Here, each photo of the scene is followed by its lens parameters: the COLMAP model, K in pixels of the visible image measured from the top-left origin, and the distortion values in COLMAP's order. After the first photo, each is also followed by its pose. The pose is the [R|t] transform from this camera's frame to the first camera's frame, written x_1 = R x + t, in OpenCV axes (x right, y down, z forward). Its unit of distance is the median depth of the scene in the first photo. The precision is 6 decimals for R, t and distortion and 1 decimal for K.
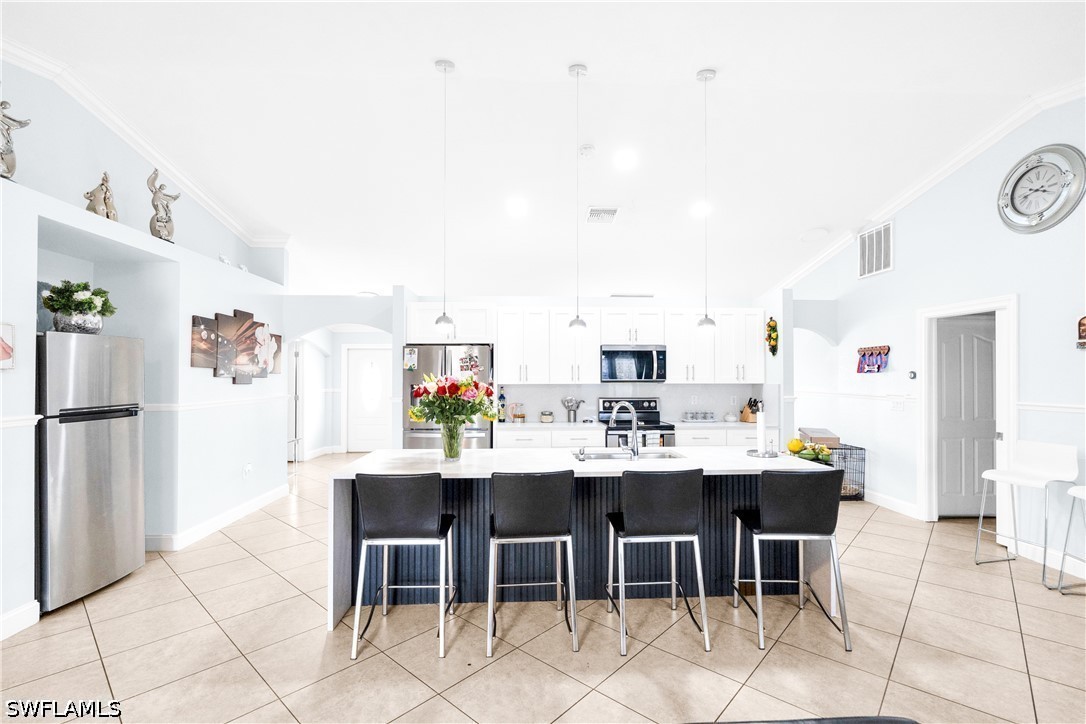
lens RADIAL K [[483.5, 0, 542.6], [0, 483.5, 373.1], [0, 0, 1]] dist [-0.001823, -0.000034]
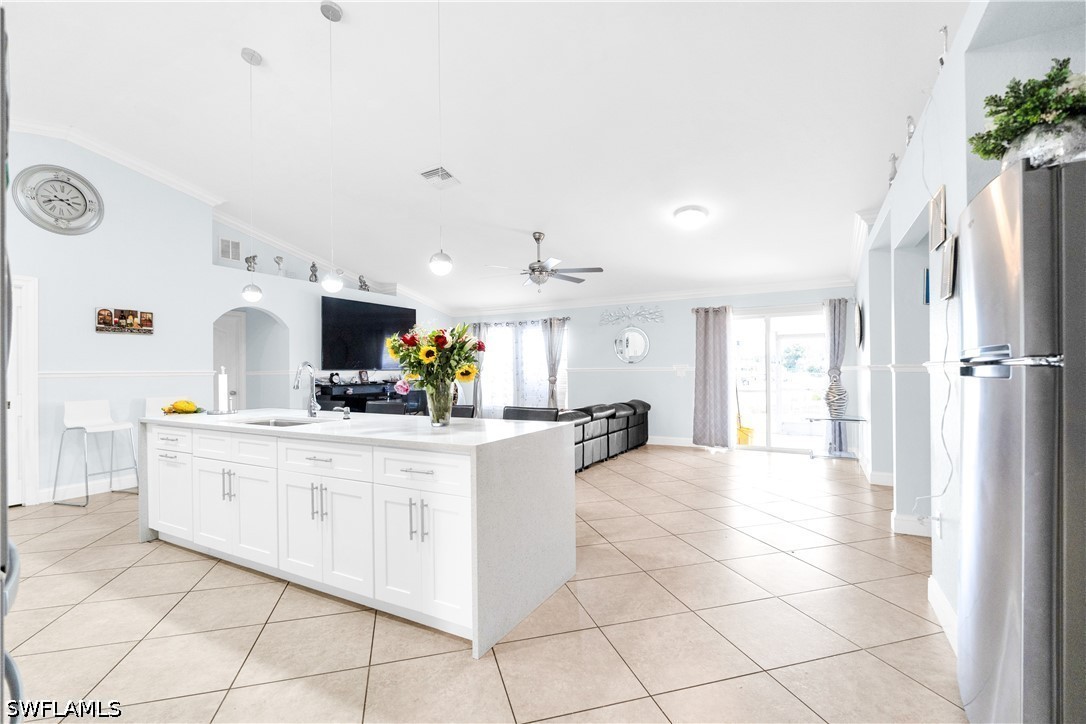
lens RADIAL K [[490.2, 0, 545.7], [0, 490.2, 363.7], [0, 0, 1]] dist [-0.002662, -0.000186]
pose [[-0.847376, 0.014054, 0.530807, -0.472917], [0.005780, 0.999835, -0.017246, 0.048281], [-0.530962, -0.011546, -0.847317, 0.957600]]
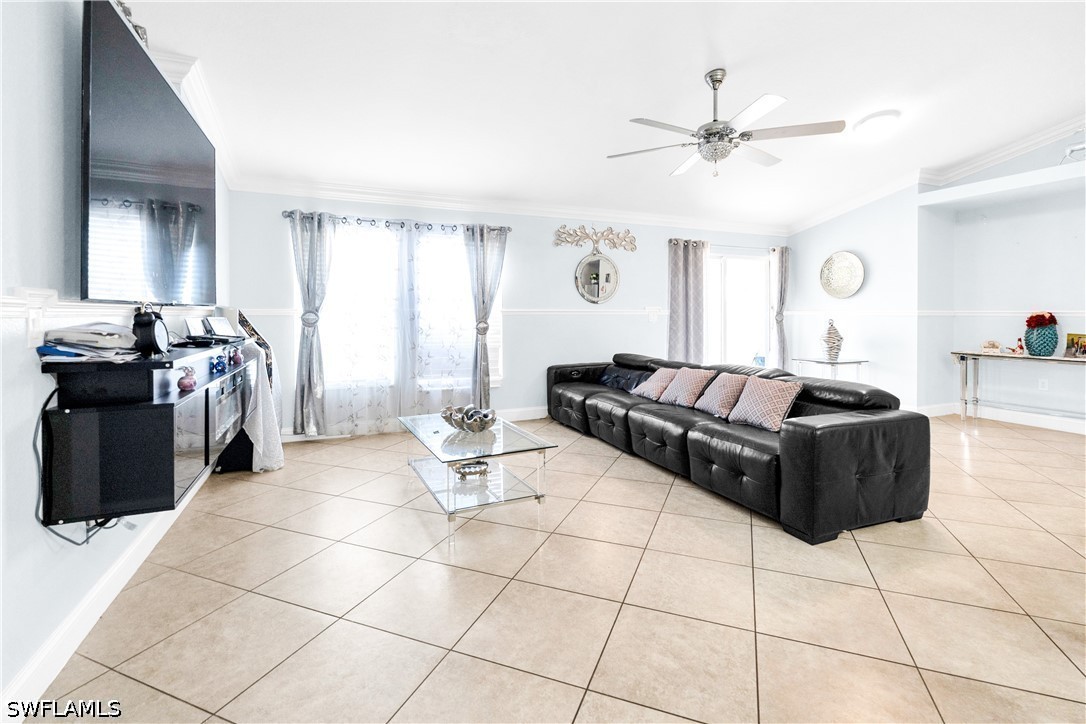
lens RADIAL K [[498.0, 0, 552.2], [0, 498.0, 322.6], [0, 0, 1]] dist [-0.003184, -0.000567]
pose [[-0.933335, 0.006216, -0.358953, 0.559195], [0.001629, 0.999913, 0.013080, 0.049867], [0.359003, 0.011623, -0.933264, 0.556688]]
